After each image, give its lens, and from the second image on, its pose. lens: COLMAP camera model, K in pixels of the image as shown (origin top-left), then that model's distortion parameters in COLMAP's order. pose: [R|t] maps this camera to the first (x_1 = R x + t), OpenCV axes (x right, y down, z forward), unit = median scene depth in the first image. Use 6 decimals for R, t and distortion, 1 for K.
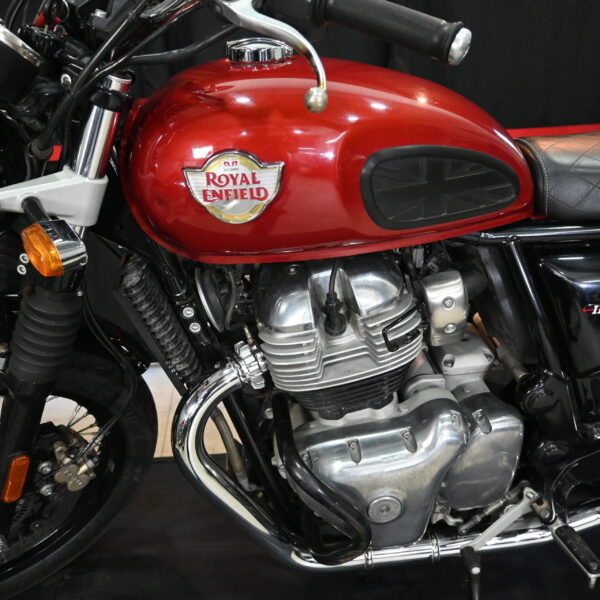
lens RADIAL K [[611.3, 0, 300.0], [0, 611.3, 300.0], [0, 0, 1]] dist [0.001493, -0.001939]
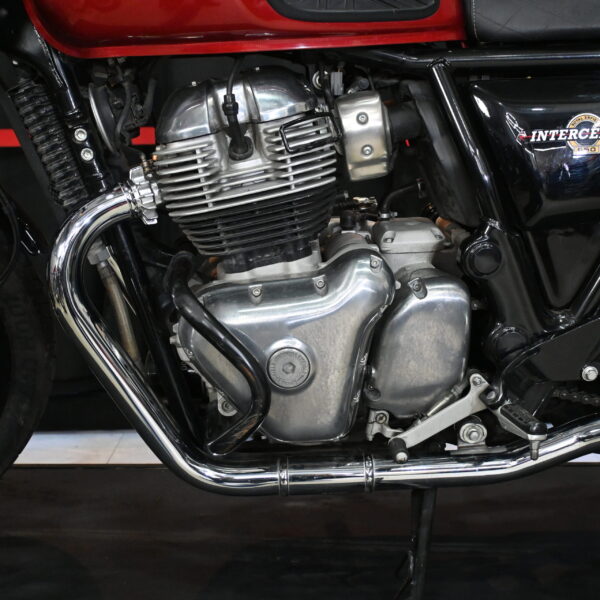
lens RADIAL K [[856.2, 0, 300.6], [0, 856.2, 287.6], [0, 0, 1]] dist [0.025439, -0.058205]
pose [[0.997406, 0.033059, -0.063943, 0.230751], [-0.047307, 0.970571, -0.236124, 0.523988], [0.054255, 0.238536, 0.969617, -0.159636]]
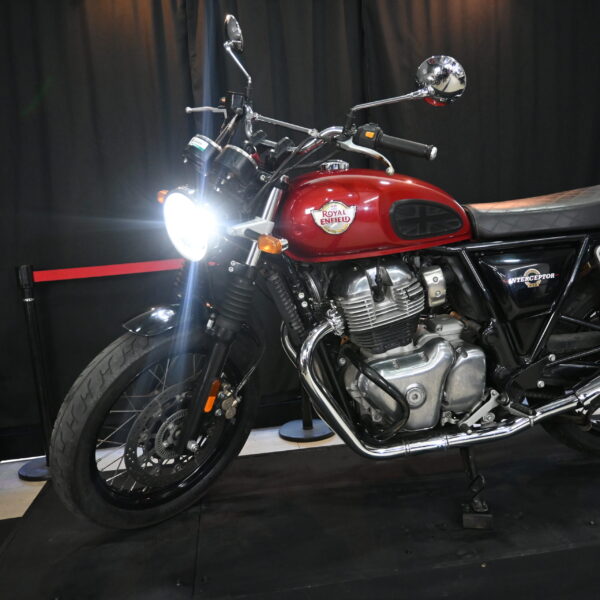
lens RADIAL K [[611.3, 0, 300.0], [0, 611.3, 300.0], [0, 0, 1]] dist [0.001493, -0.001939]
pose [[0.997387, -0.055095, 0.046738, -0.276279], [0.065405, 0.963362, -0.260108, 0.528331], [-0.030695, 0.262485, 0.964448, -0.832691]]
